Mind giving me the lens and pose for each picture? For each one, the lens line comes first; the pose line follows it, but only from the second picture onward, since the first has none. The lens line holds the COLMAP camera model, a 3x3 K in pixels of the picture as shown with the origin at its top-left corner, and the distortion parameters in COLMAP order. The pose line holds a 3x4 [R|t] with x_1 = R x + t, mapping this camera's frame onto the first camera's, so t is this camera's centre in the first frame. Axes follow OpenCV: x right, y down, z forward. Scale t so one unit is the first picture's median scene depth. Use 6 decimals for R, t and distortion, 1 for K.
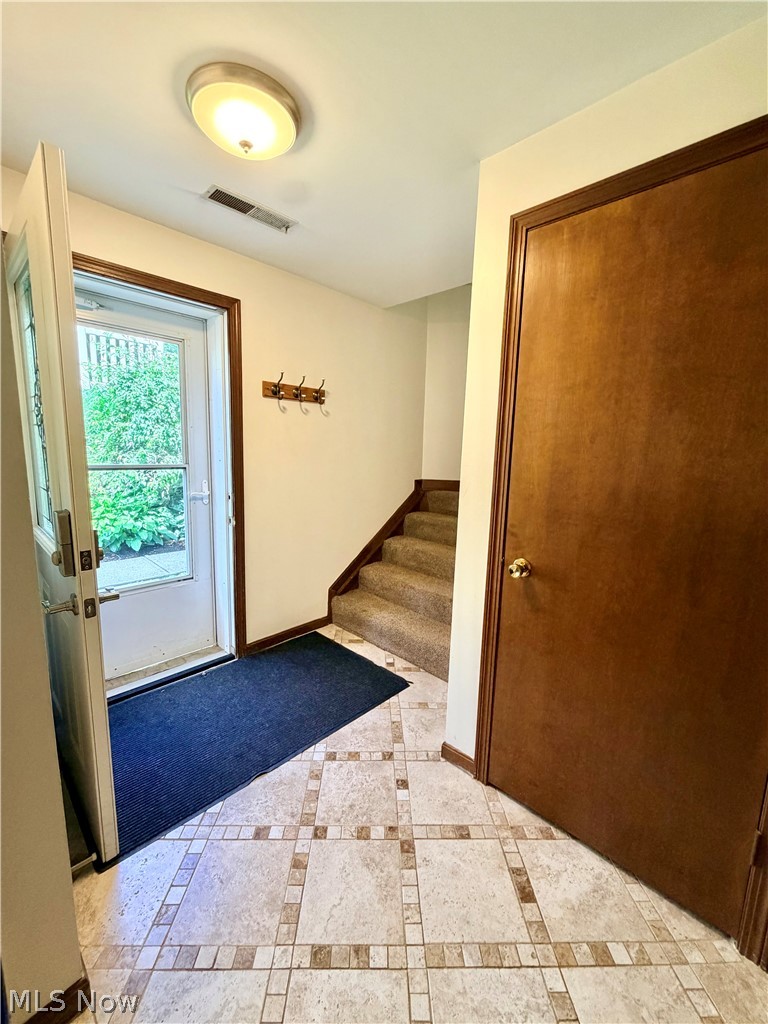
lens RADIAL K [[406.7, 0, 384.6], [0, 406.7, 509.3], [0, 0, 1]] dist [-0.000433, 0.000044]
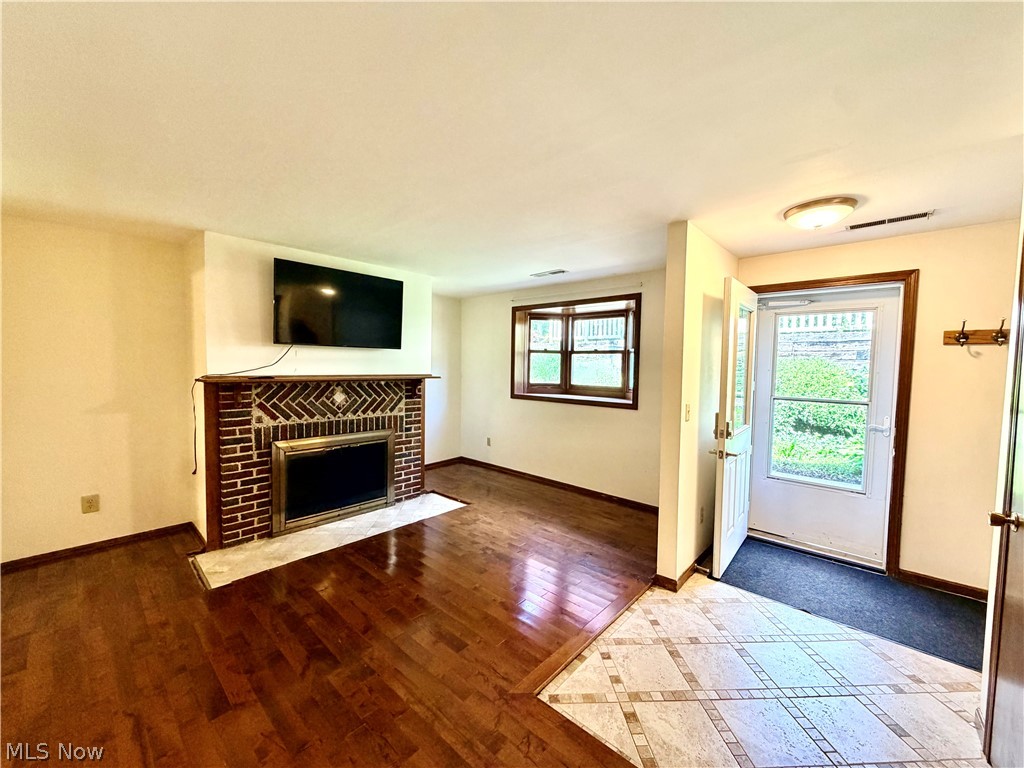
lens RADIAL K [[406.7, 0, 511.7], [0, 406.7, 383.9], [0, 0, 1]] dist [-0.000433, 0.000044]
pose [[0.029725, 0.017050, -0.999413, 1.079092], [-0.170452, 0.985296, 0.011740, 0.014061], [0.984917, 0.170003, 0.032194, -0.217129]]
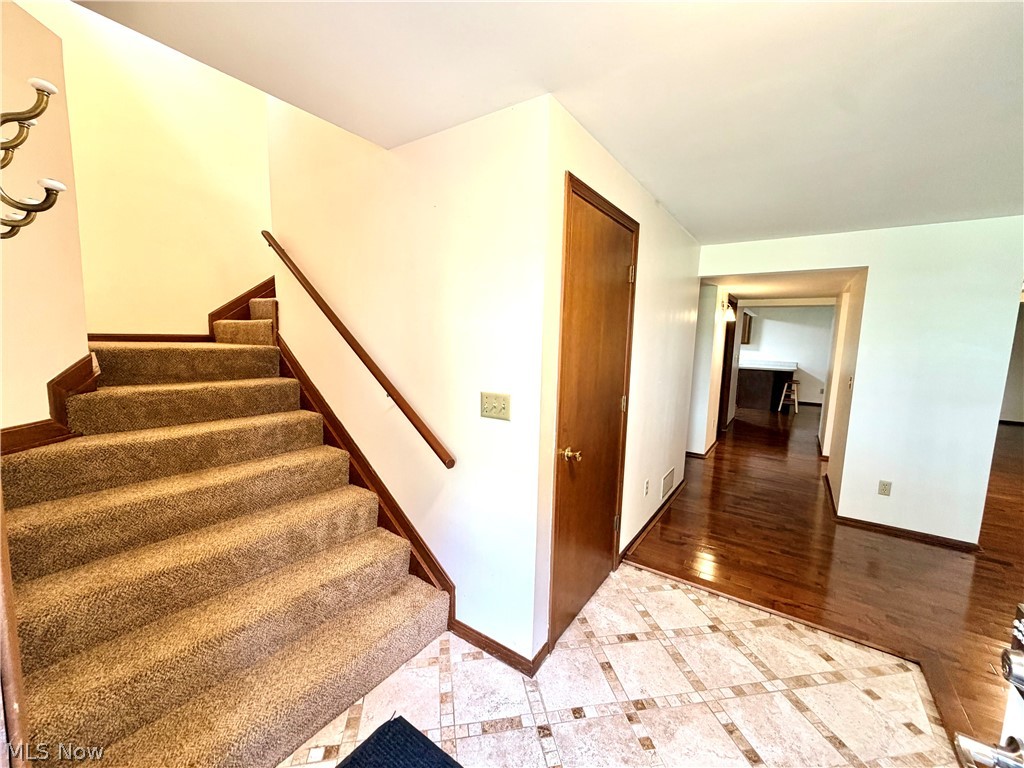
lens RADIAL K [[406.7, 0, 510.4], [0, 406.7, 383.5], [0, 0, 1]] dist [-0.000433, 0.000044]
pose [[-0.149269, -0.147477, 0.977737, -0.738479], [0.123204, 0.978335, 0.166376, -0.264824], [-0.981091, 0.145296, -0.127865, 1.128366]]
